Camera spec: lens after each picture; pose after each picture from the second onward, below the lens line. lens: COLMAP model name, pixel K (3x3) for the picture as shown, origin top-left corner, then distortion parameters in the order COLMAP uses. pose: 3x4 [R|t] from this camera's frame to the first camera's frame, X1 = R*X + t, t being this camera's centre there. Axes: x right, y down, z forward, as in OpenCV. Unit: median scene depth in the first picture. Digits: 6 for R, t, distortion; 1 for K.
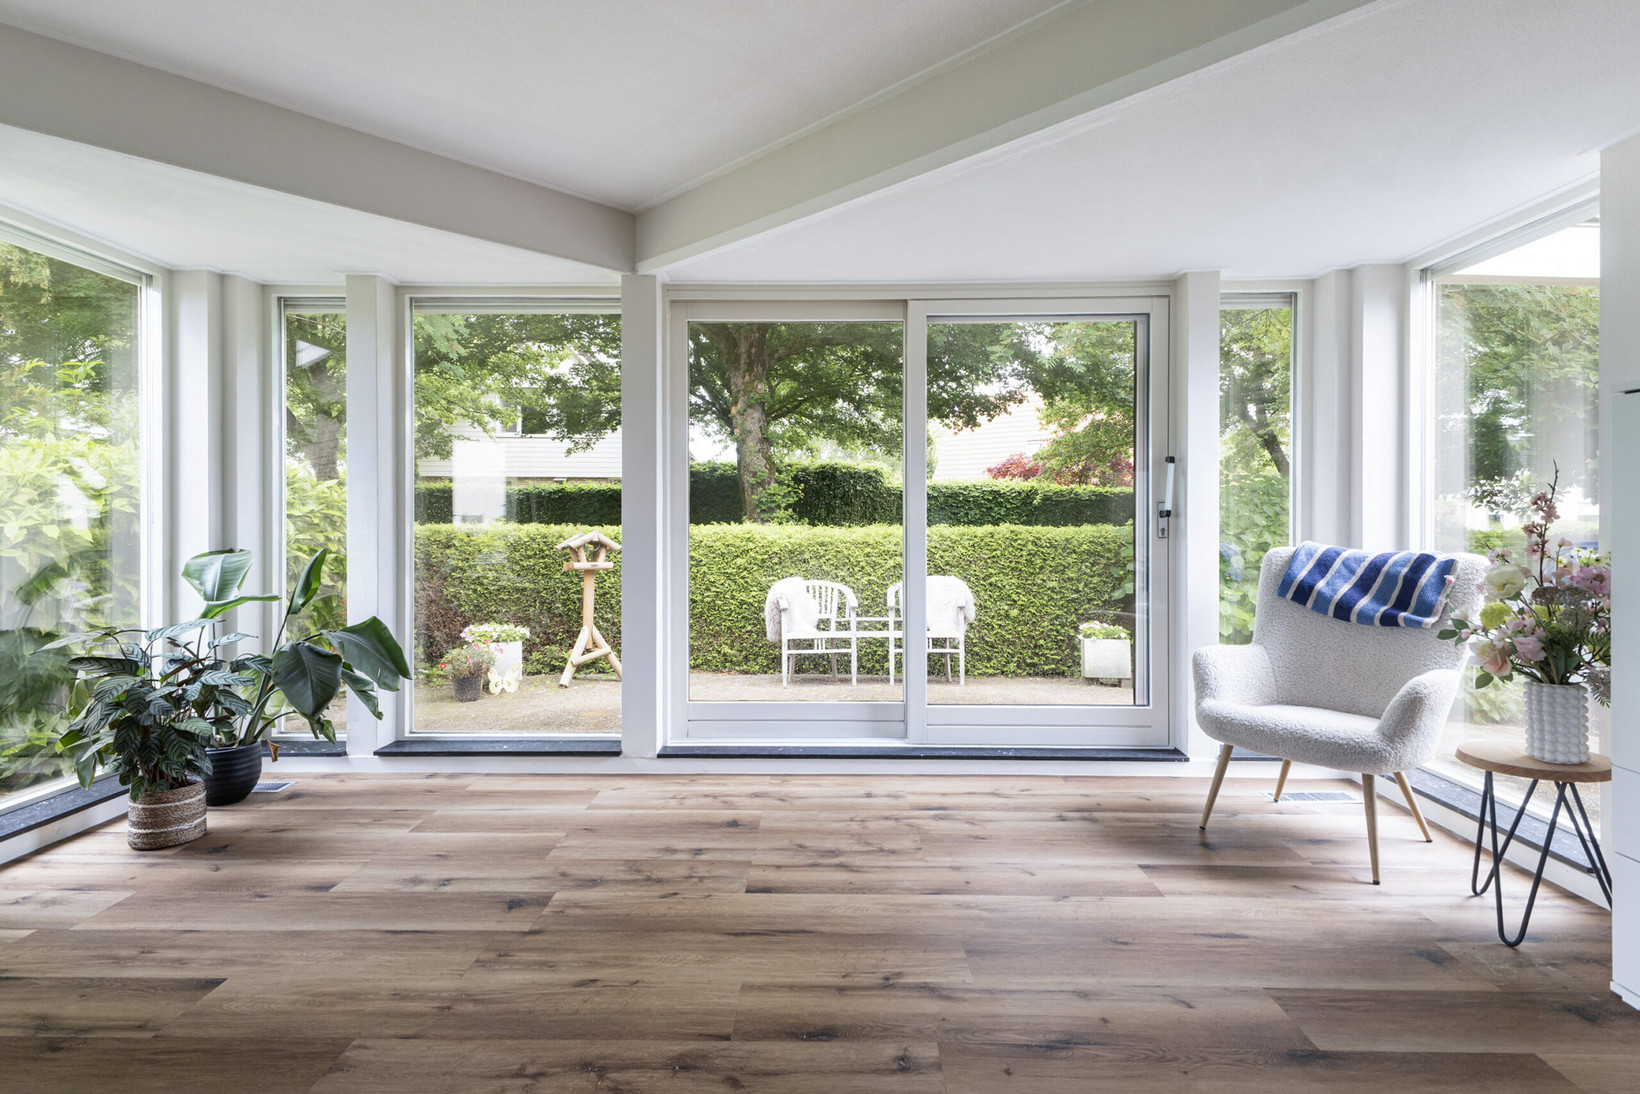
lens RADIAL K [[841.4, 0, 814.6], [0, 841.4, 518.3], [0, 0, 1]] dist [0.000030, 0.000203]
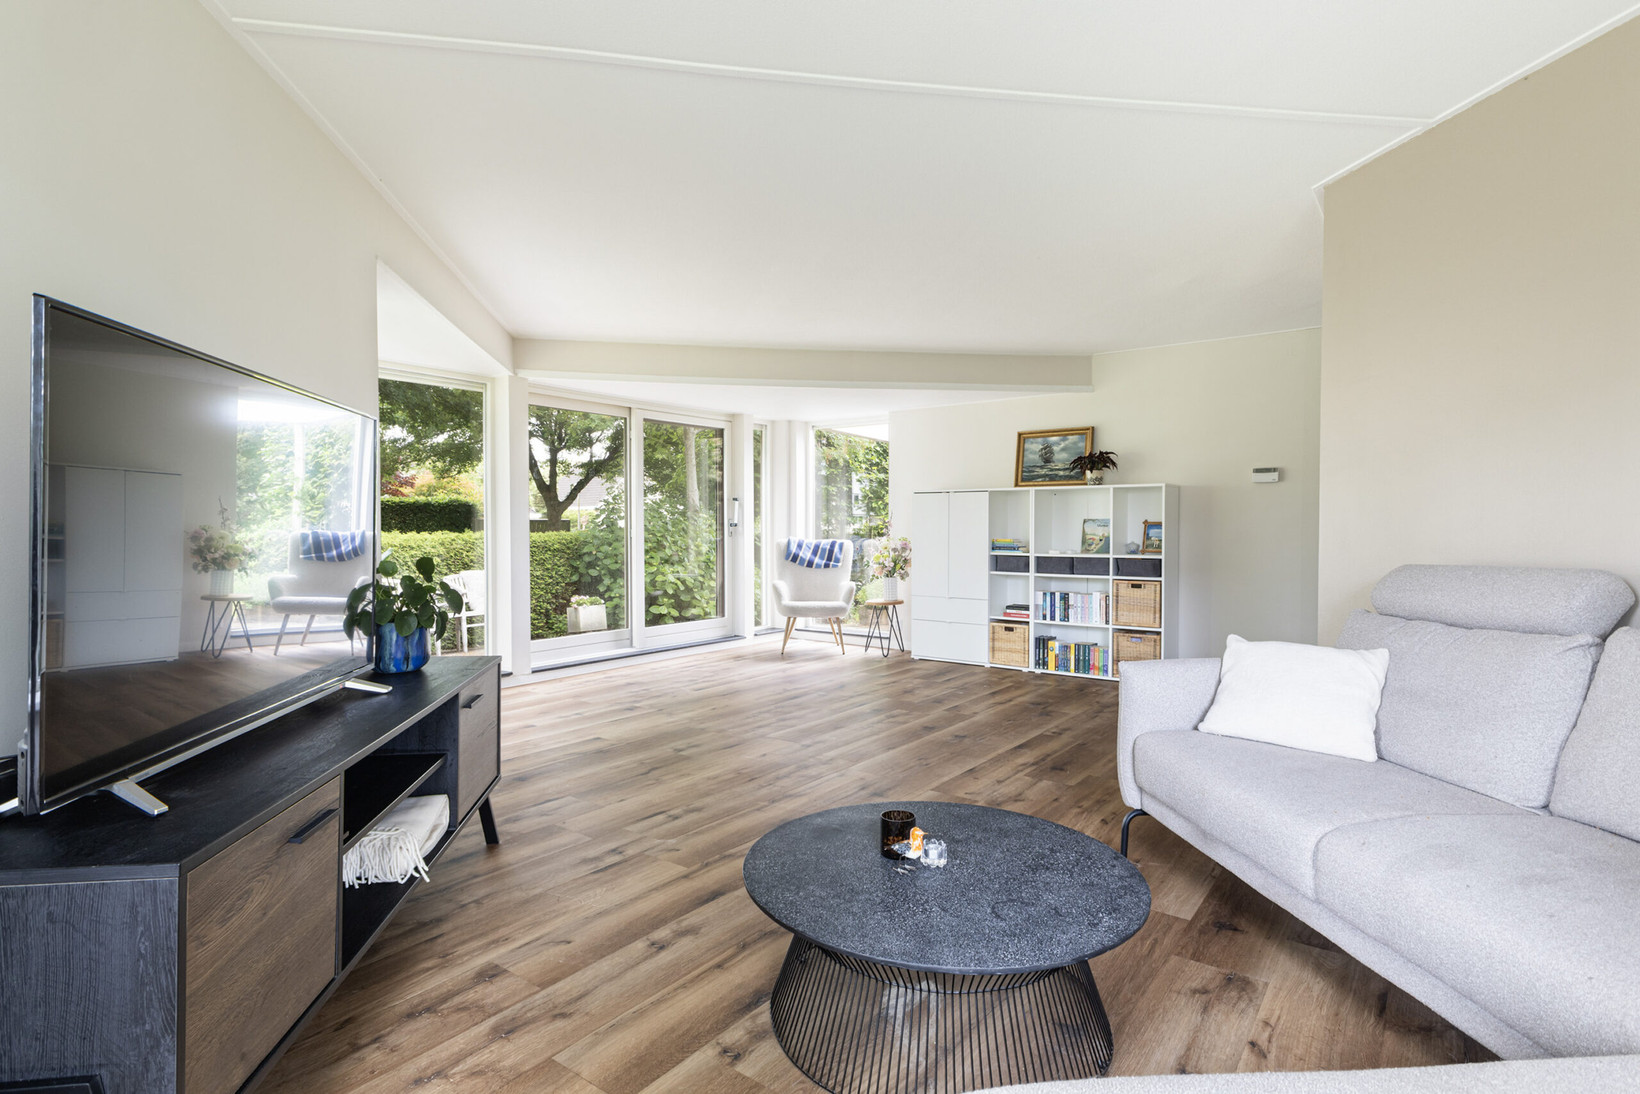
lens RADIAL K [[841.4, 0, 814.6], [0, 841.4, 518.3], [0, 0, 1]] dist [0.000030, 0.000203]
pose [[0.583843, 0.005803, 0.811846, -0.698521], [0.000533, 0.999971, -0.007532, -0.003342], [-0.811867, 0.004830, 0.583823, -0.237735]]
